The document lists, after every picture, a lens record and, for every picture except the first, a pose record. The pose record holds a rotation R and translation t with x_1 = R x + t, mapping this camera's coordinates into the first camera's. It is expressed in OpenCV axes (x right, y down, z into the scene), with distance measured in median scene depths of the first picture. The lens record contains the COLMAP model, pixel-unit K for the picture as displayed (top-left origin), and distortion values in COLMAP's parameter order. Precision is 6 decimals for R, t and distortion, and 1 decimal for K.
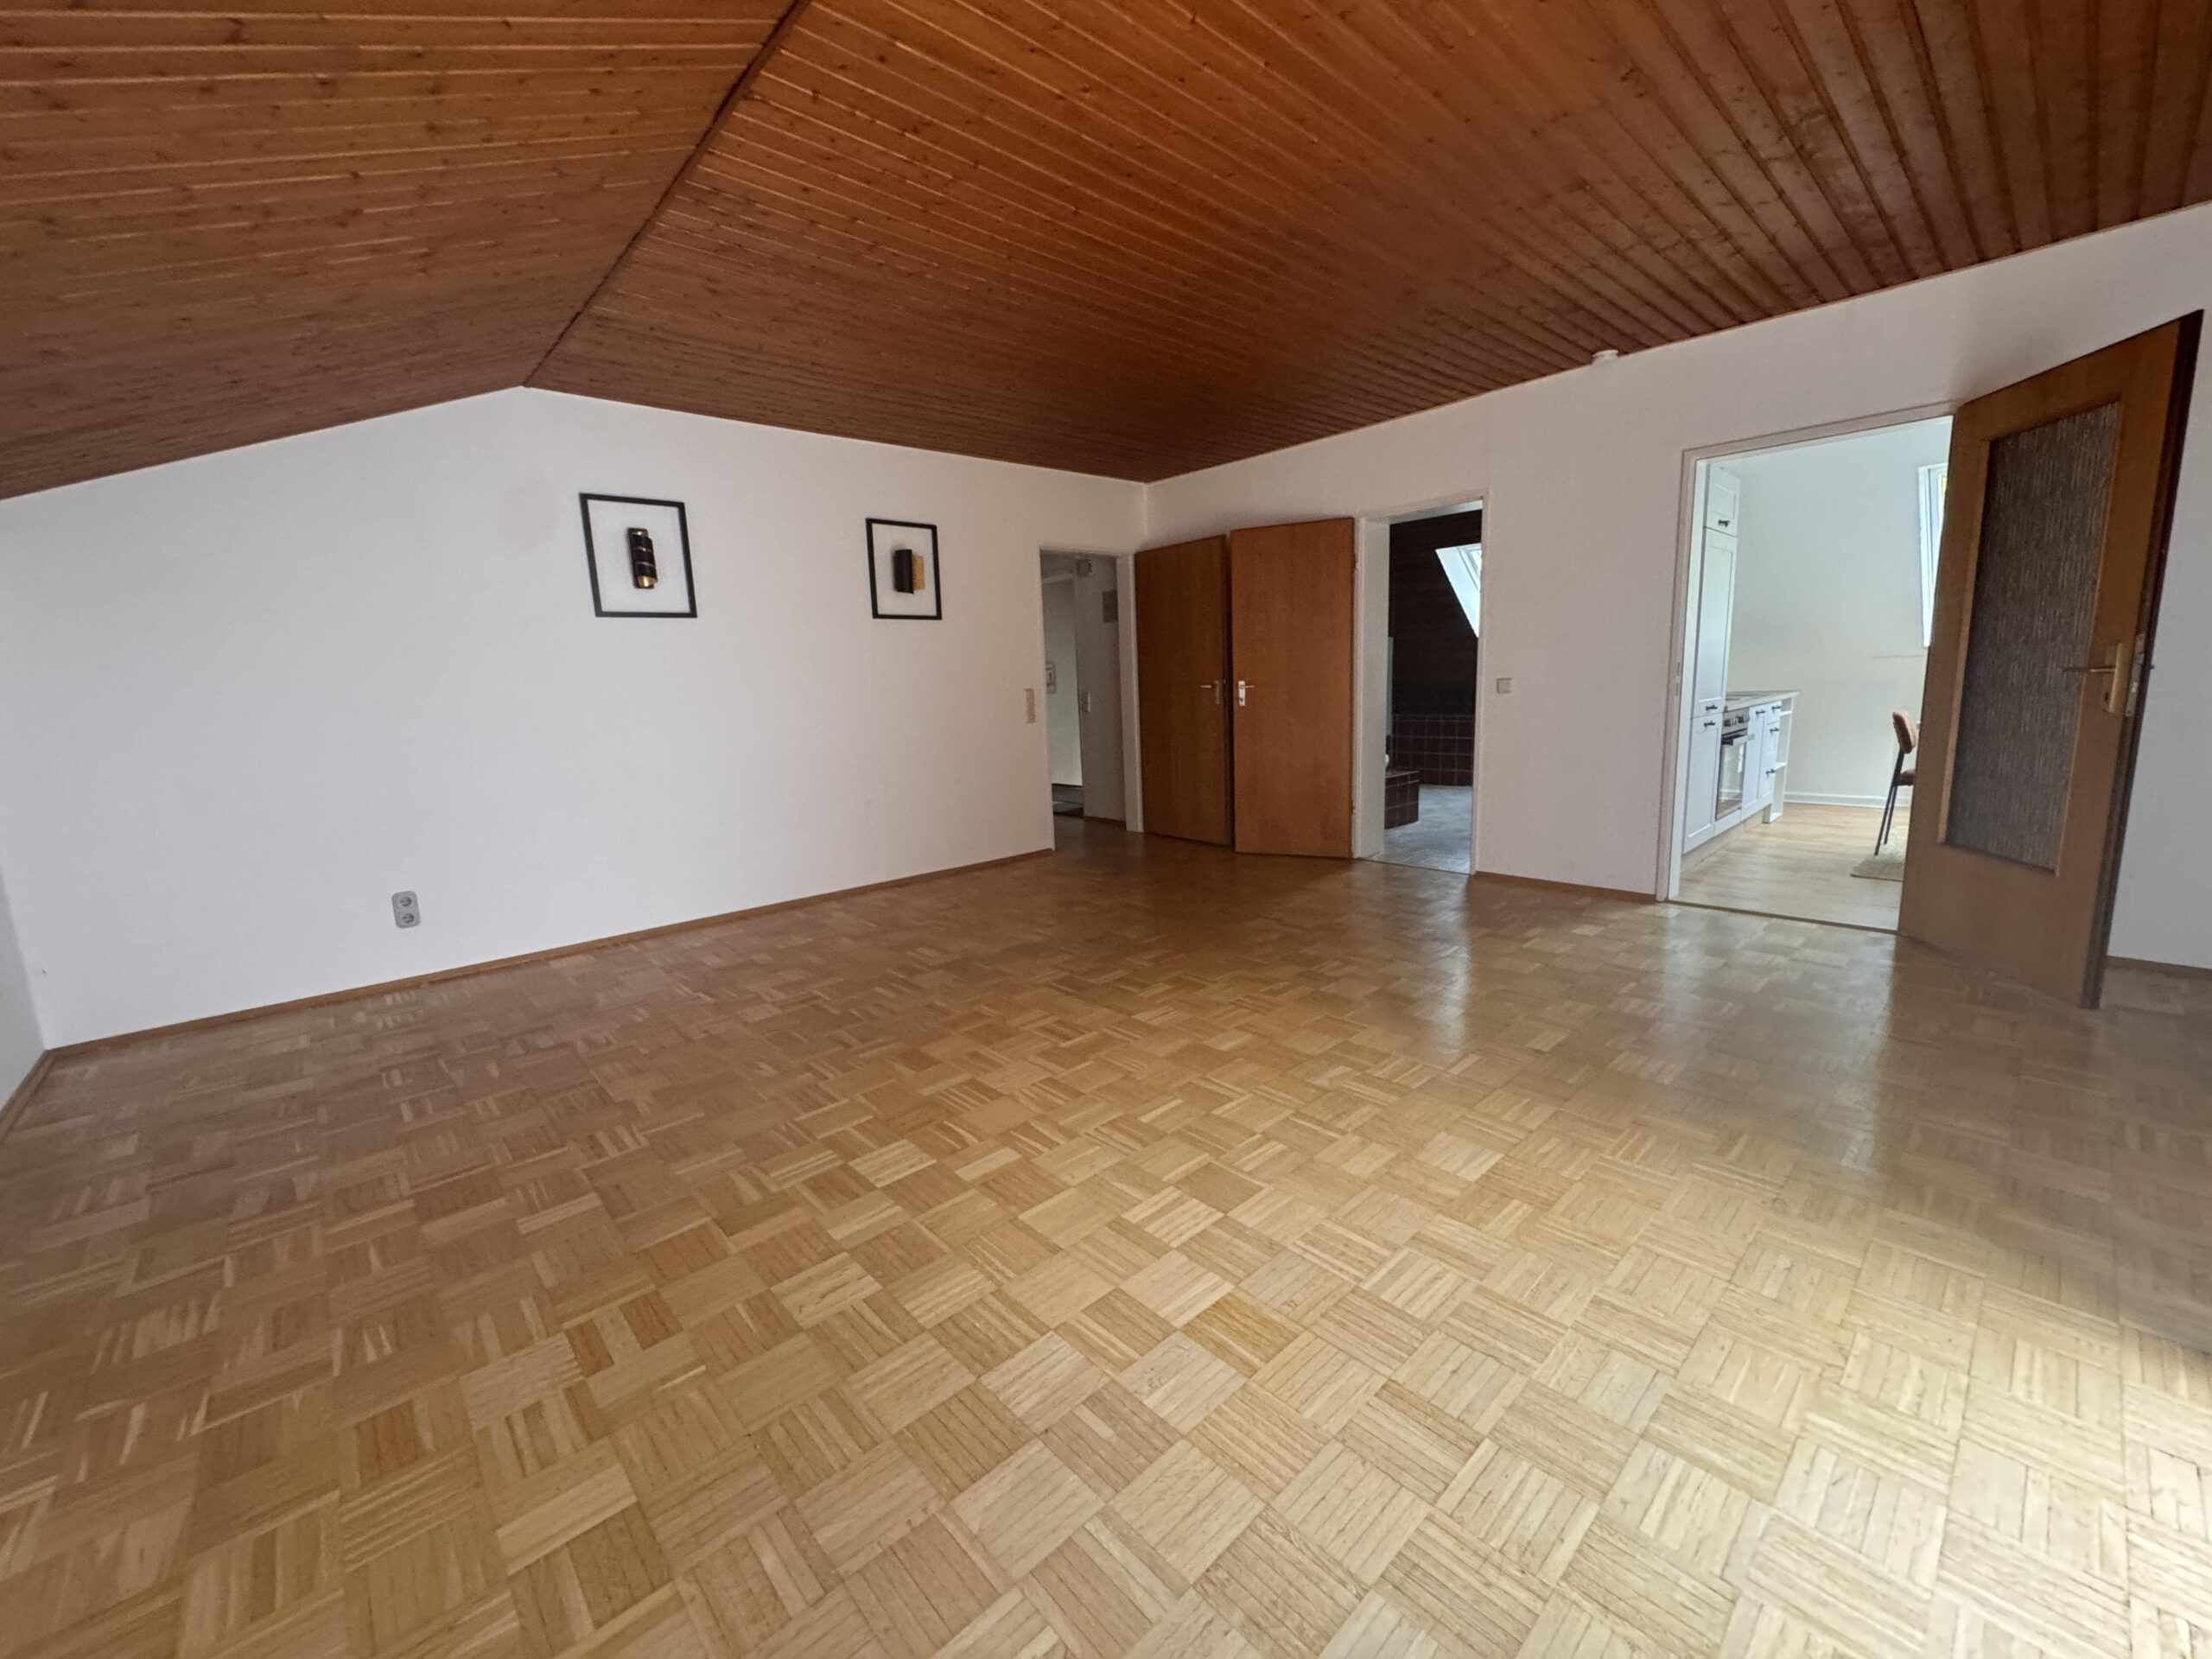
lens RADIAL K [[887.8, 0, 1104.6], [0, 887.8, 828.8], [0, 0, 1]] dist [-0.000739, -0.000239]
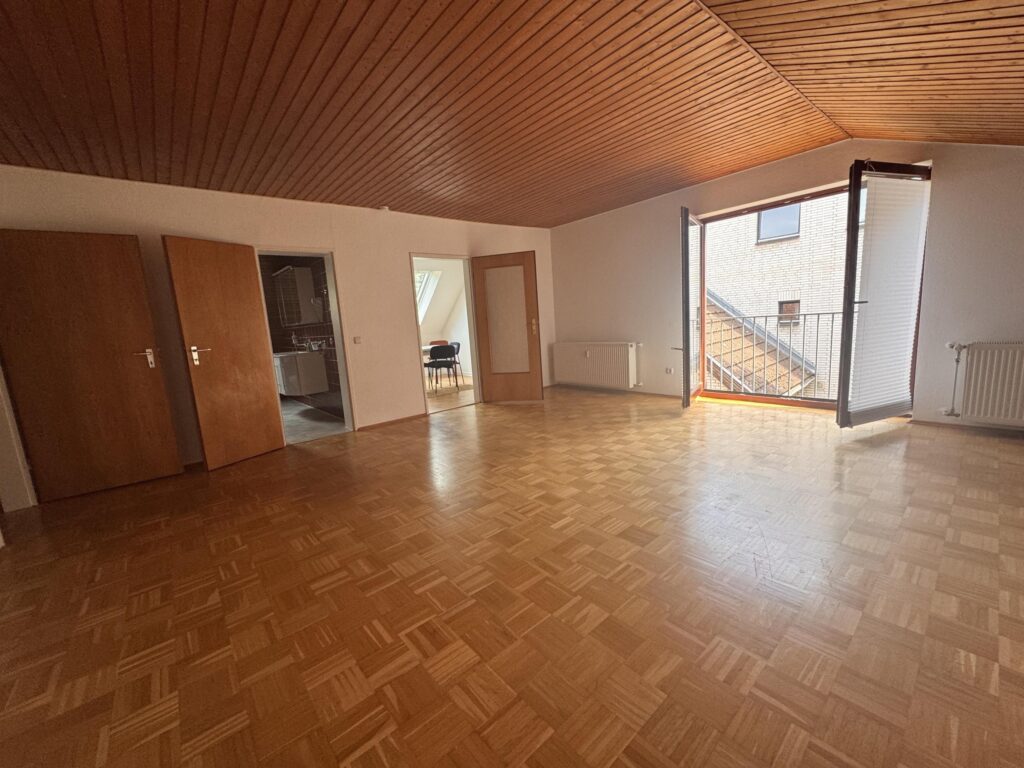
lens RADIAL K [[411.0, 0, 511.6], [0, 411.0, 384.6], [0, 0, 1]] dist [-0.000739, -0.000239]
pose [[0.029748, -0.116444, 0.992752, -0.695379], [0.231652, 0.966954, 0.106477, -0.095383], [-0.972344, 0.226805, 0.055740, 0.750788]]
